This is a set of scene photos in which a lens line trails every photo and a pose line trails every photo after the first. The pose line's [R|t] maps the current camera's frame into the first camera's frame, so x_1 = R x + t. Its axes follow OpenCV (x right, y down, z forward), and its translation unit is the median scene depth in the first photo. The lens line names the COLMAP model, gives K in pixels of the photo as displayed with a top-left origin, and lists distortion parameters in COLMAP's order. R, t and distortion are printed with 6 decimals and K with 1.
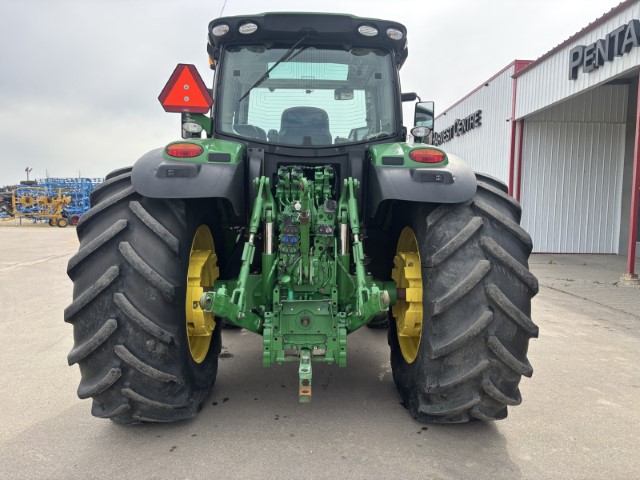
lens RADIAL K [[494.5, 0, 323.8], [0, 494.5, 240.3], [0, 0, 1]] dist [0.033644, -0.002957]
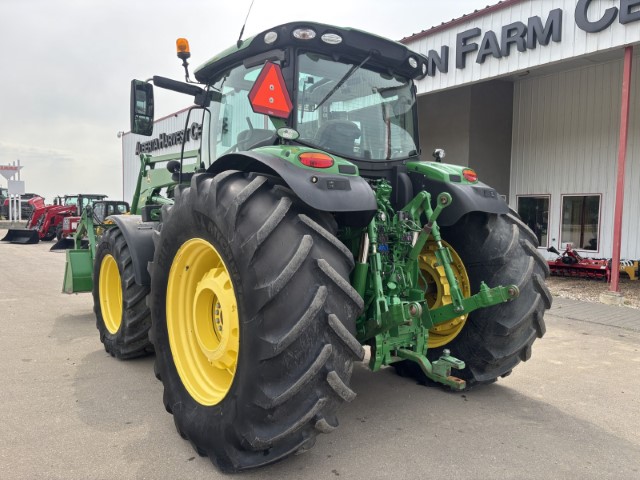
lens RADIAL K [[494.5, 0, 323.8], [0, 494.5, 240.3], [0, 0, 1]] dist [0.033644, -0.002957]
pose [[0.790647, -0.037617, 0.611115, -0.807201], [0.038637, 0.999187, 0.011517, -0.034838], [-0.611051, 0.014506, 0.791458, 0.231343]]
